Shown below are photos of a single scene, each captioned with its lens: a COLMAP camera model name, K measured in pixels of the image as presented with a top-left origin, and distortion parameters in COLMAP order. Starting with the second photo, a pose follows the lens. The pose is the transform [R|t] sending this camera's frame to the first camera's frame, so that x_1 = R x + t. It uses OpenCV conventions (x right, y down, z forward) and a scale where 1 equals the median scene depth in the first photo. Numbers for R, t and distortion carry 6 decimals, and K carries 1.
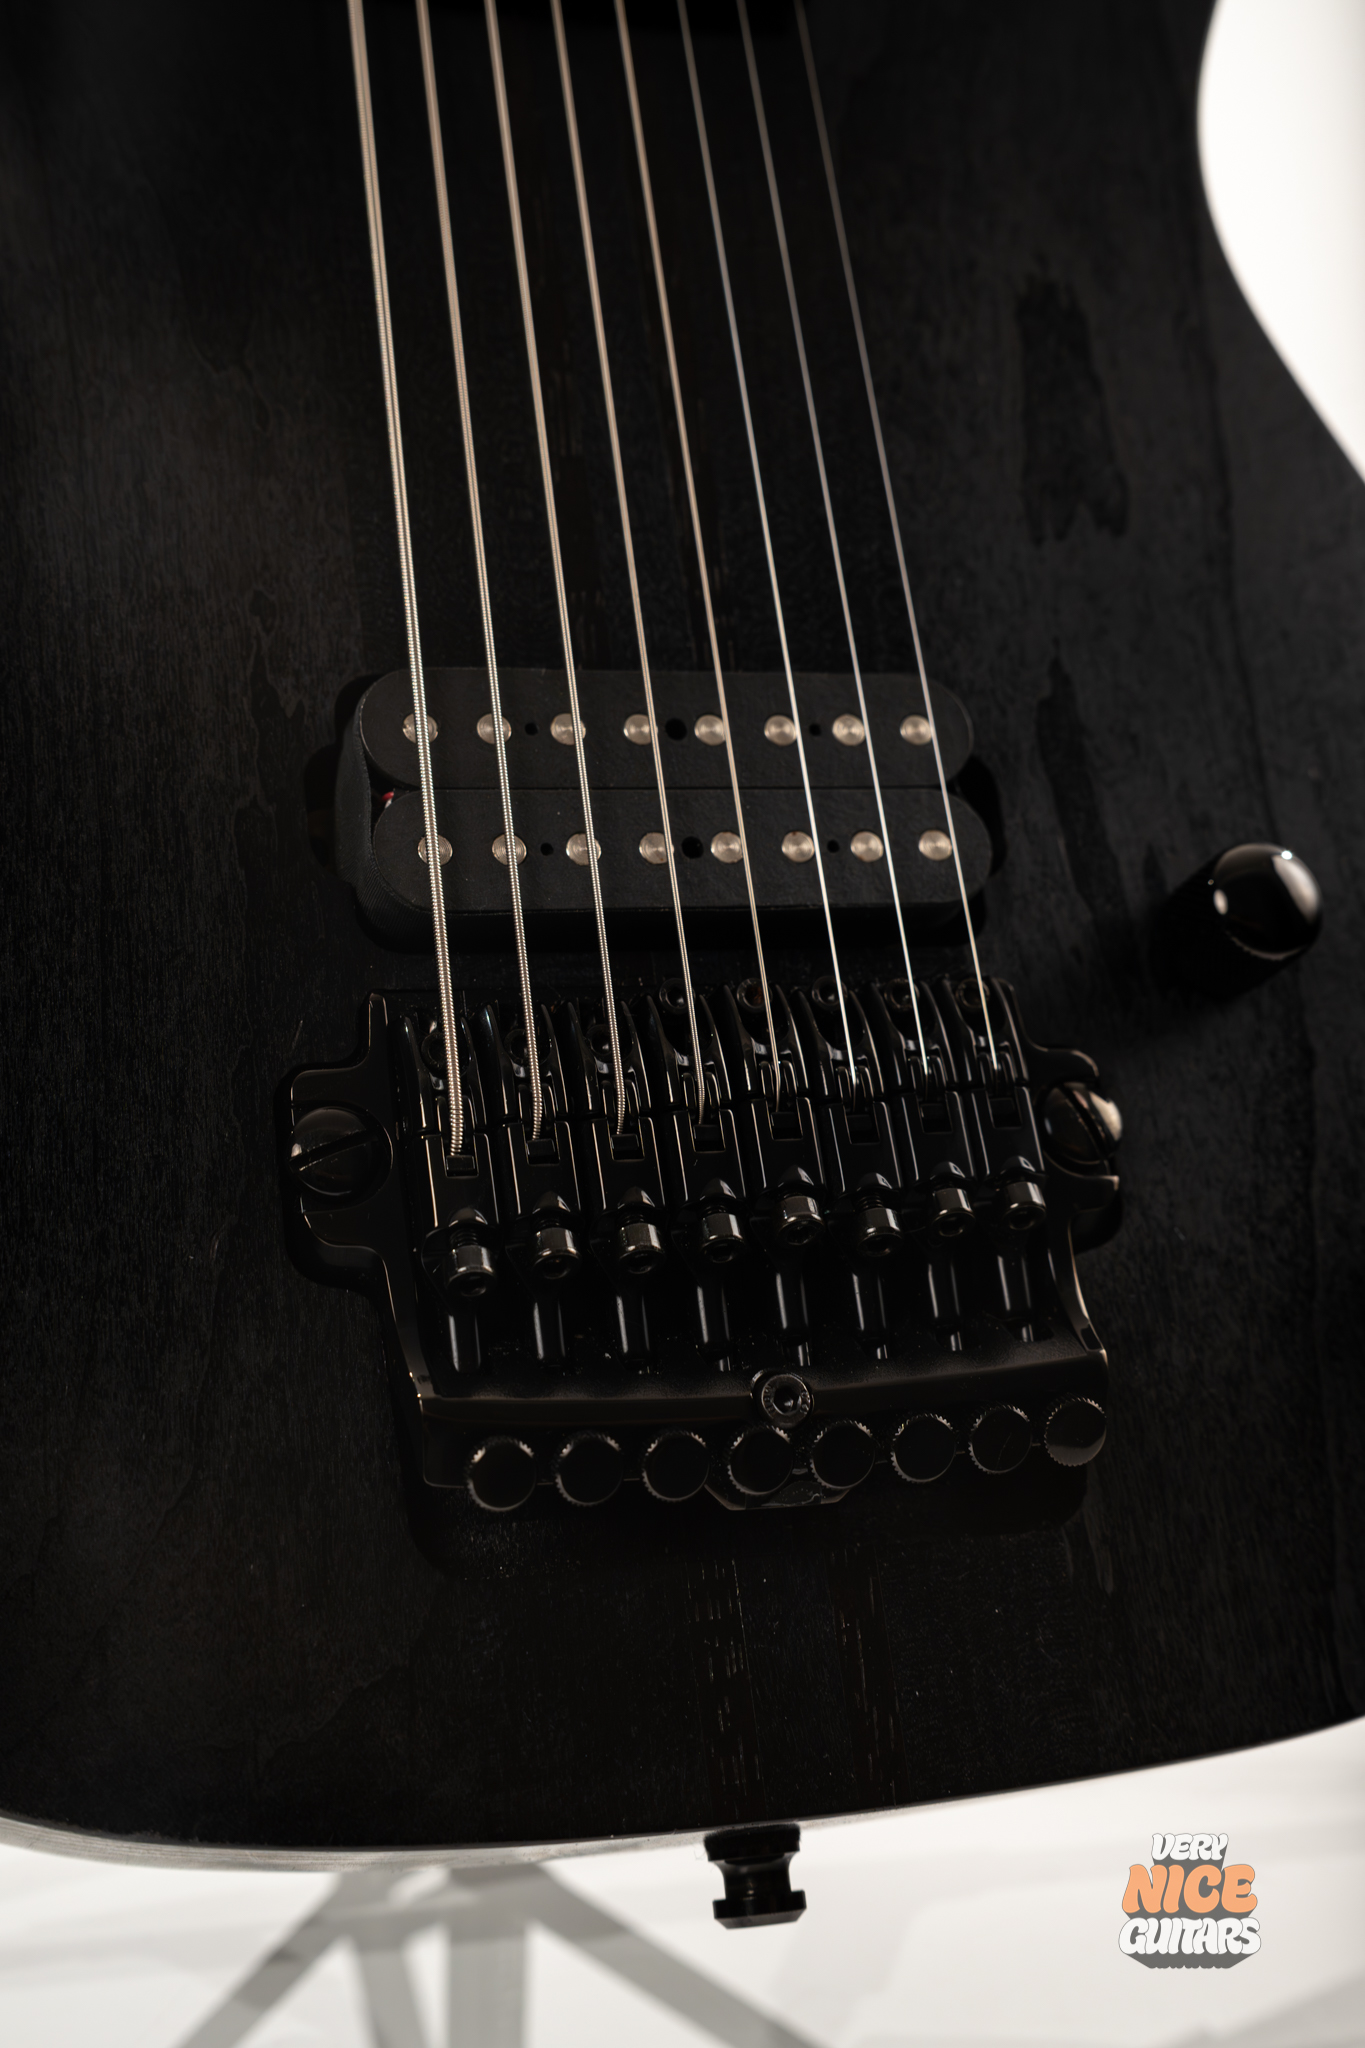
lens RADIAL K [[2864.0, 0, 660.2], [0, 2864.0, 1073.4], [0, 0, 1]] dist [0.057105, -0.113085]
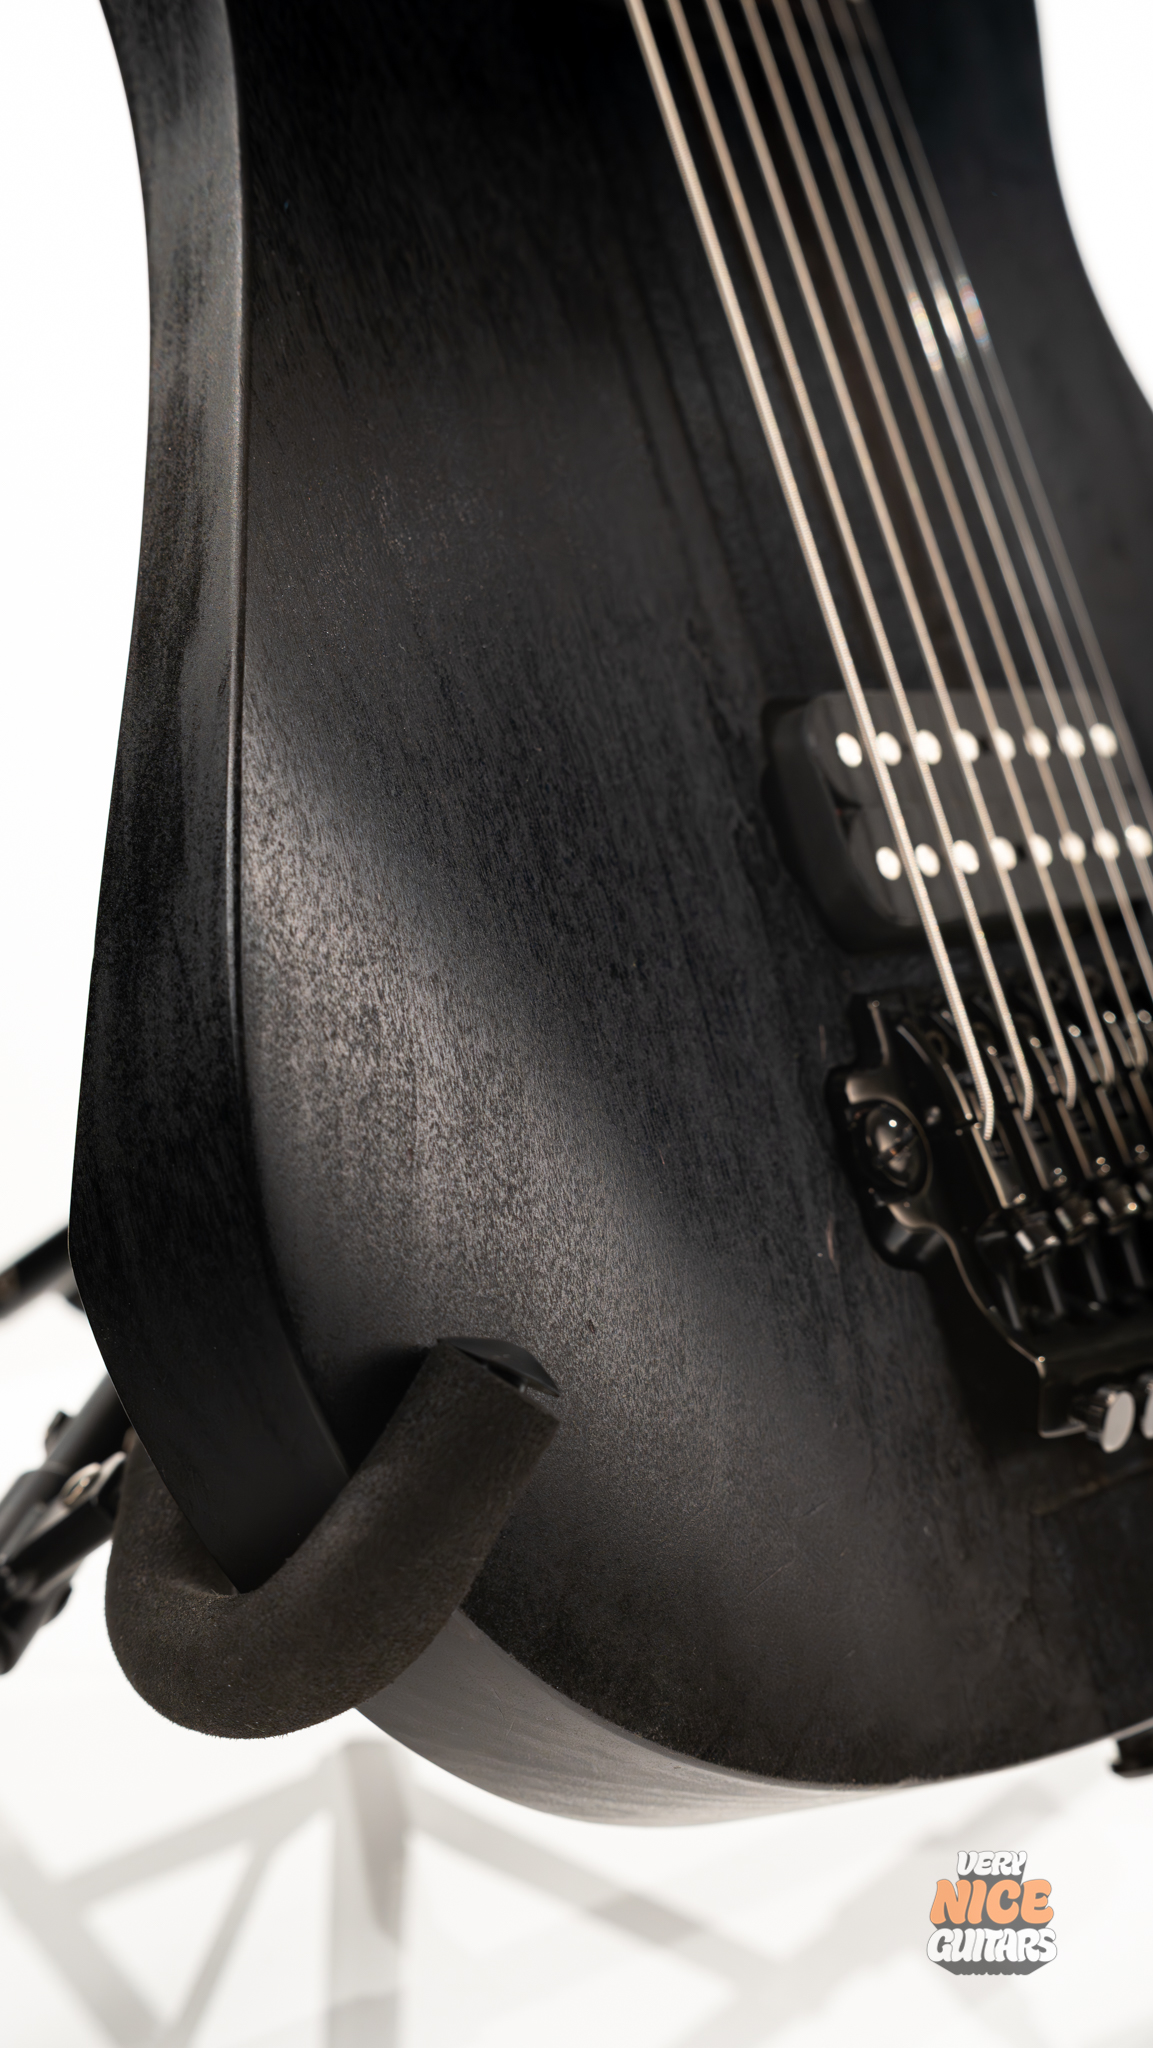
lens RADIAL K [[2980.2, 0, 577.3], [0, 2980.2, 1103.6], [0, 0, 1]] dist [0.036228, 0.024342]
pose [[0.855083, -0.067221, 0.514115, -0.739596], [0.042684, 0.997321, 0.059409, -0.057155], [-0.516731, -0.028855, 0.855661, 0.082371]]
